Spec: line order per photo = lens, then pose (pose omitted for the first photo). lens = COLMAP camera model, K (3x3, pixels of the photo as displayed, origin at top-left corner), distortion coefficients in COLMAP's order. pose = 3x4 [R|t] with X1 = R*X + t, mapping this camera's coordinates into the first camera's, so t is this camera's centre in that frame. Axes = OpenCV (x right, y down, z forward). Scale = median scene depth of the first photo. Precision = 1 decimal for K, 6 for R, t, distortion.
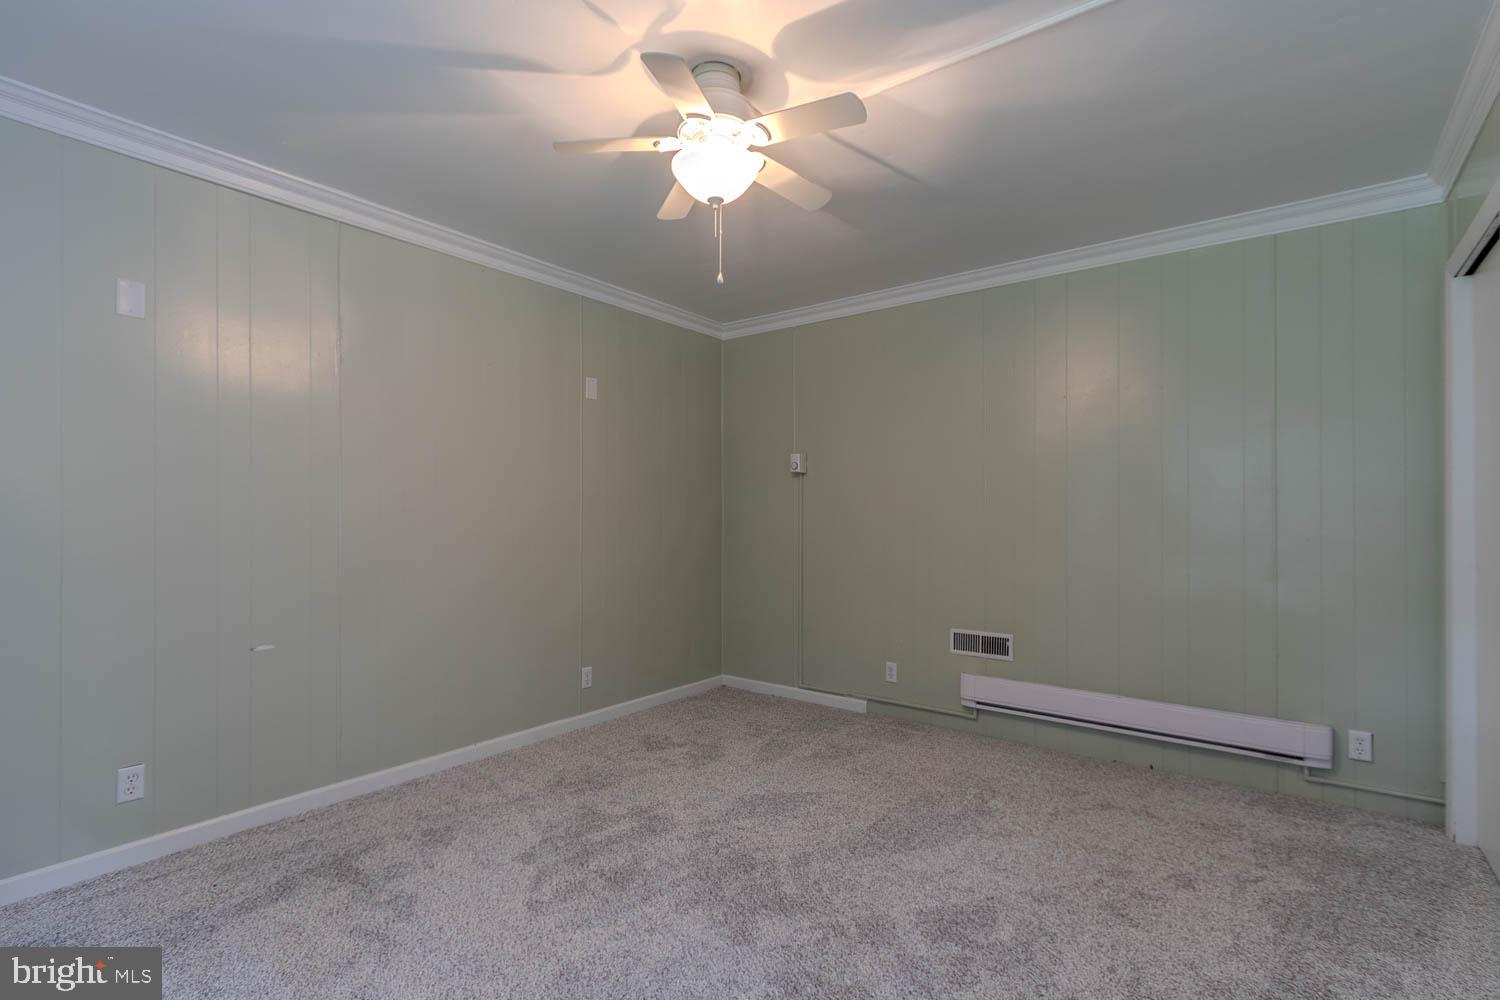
lens RADIAL K [[695.7, 0, 757.2], [0, 695.7, 520.3], [0, 0, 1]] dist [-0.000130, -0.000888]
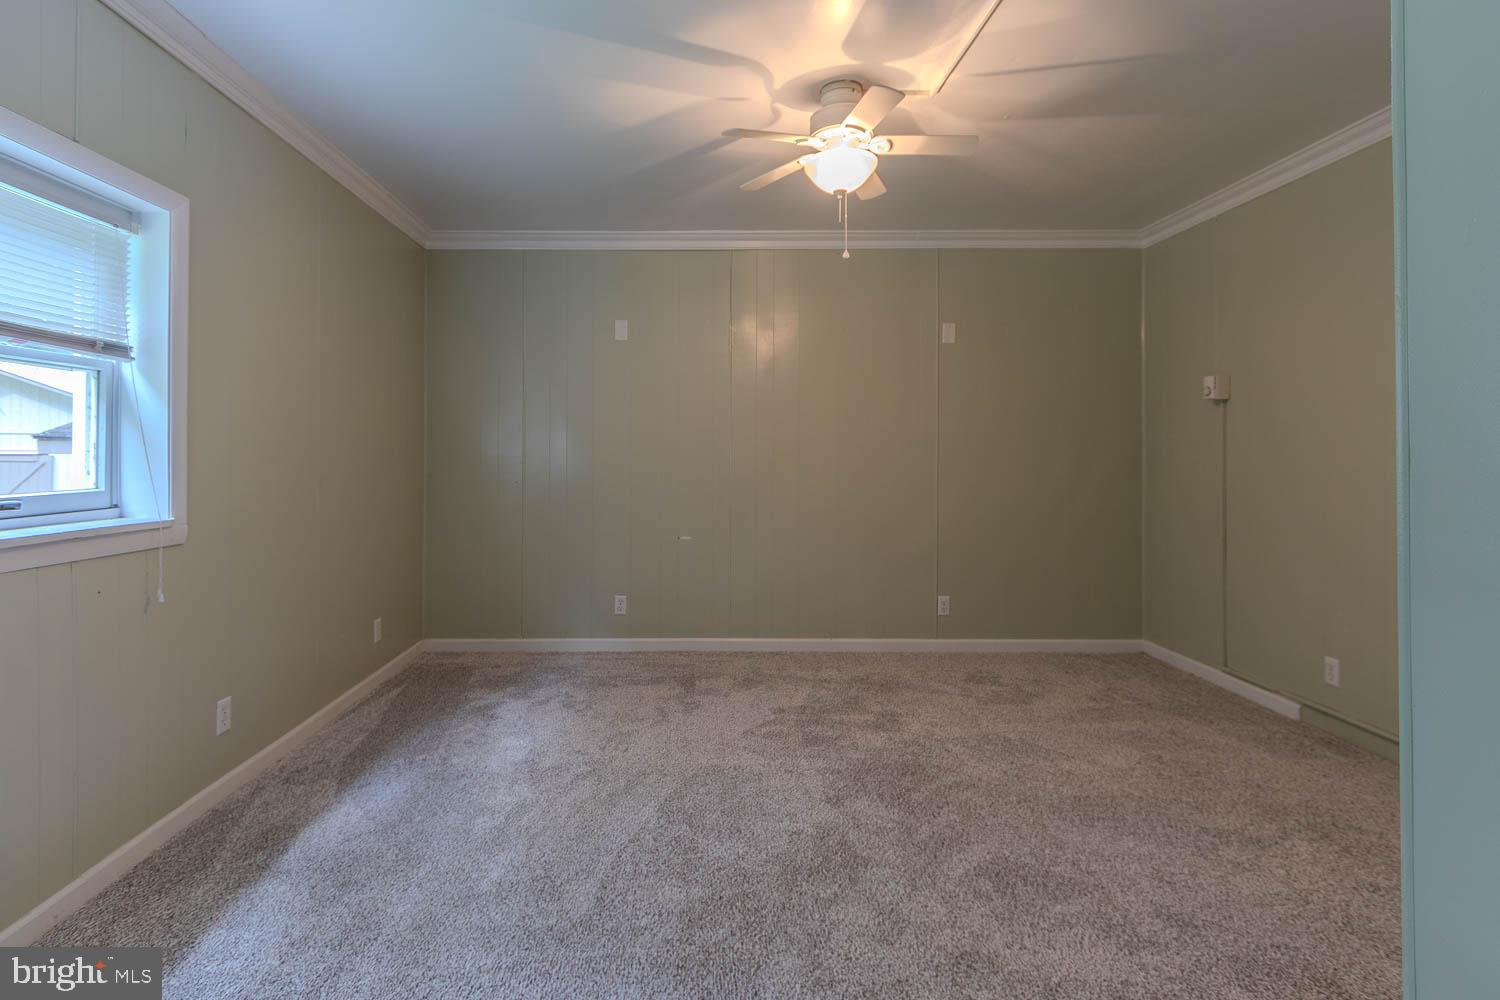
lens RADIAL K [[732.6, 0, 679.8], [0, 732.6, 455.5], [0, 0, 1]] dist [-0.002283, -0.001014]
pose [[0.590490, 0.001091, -0.807044, 0.621134], [-0.006247, 0.999975, -0.003220, 0.004037], [0.807021, 0.006943, 0.590482, 0.018759]]
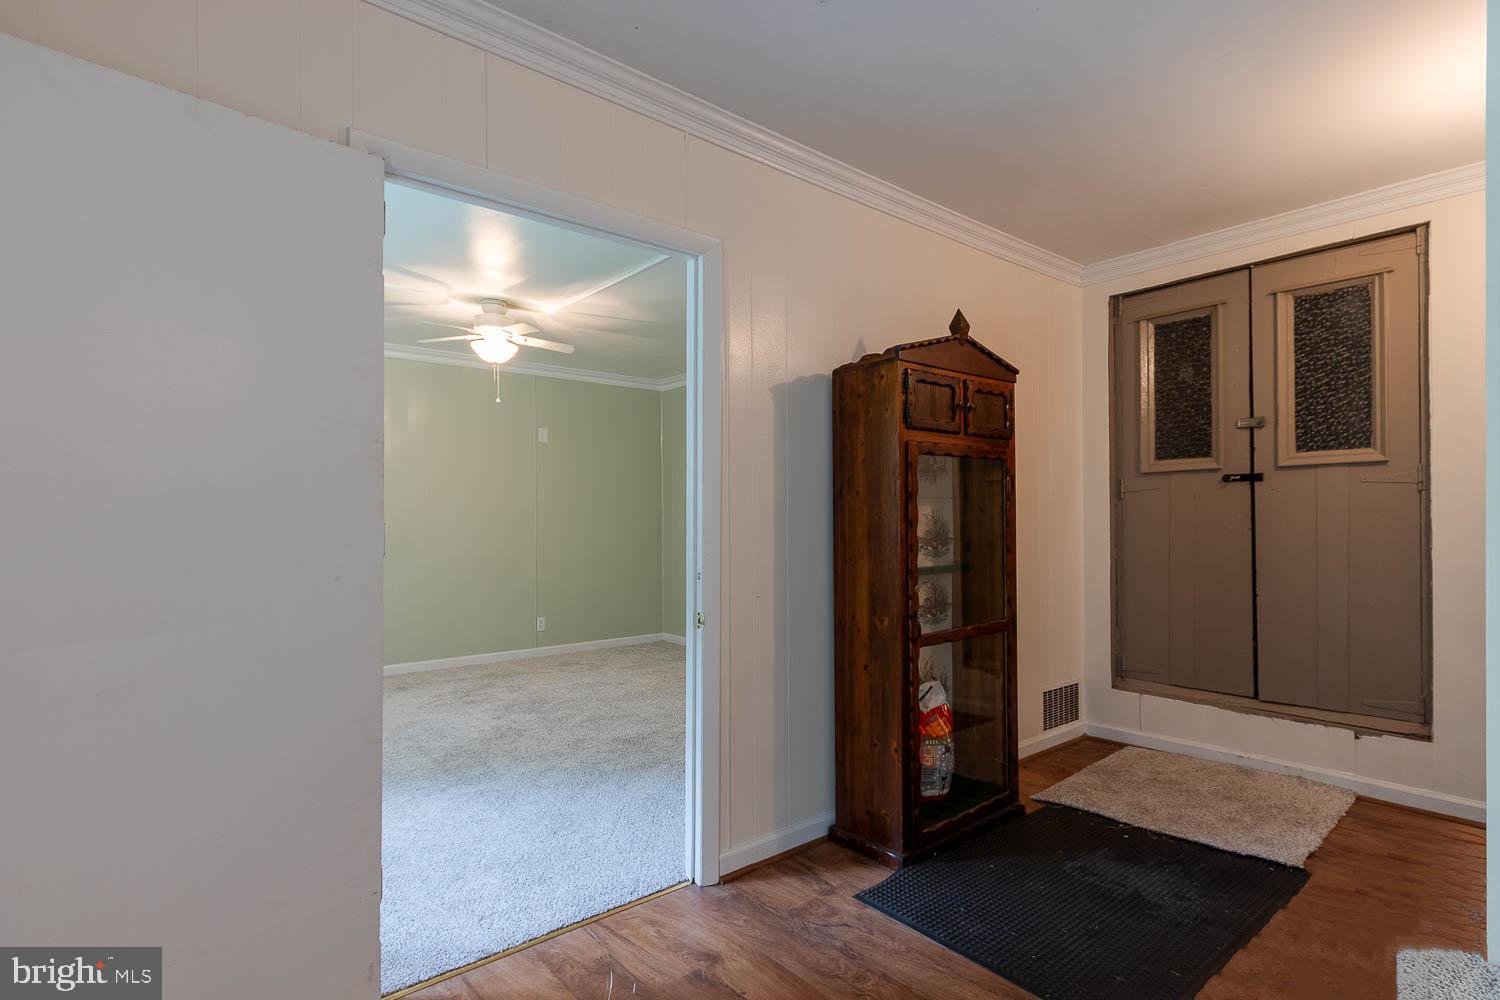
lens RADIAL K [[765.2, 0, 836.3], [0, 765.2, 528.1], [0, 0, 1]] dist [0.000873, 0.000127]
pose [[0.984540, -0.003278, -0.175129, 1.020484], [0.003806, 0.999989, 0.002681, 0.018848], [0.175118, -0.003306, 0.984542, -0.803580]]
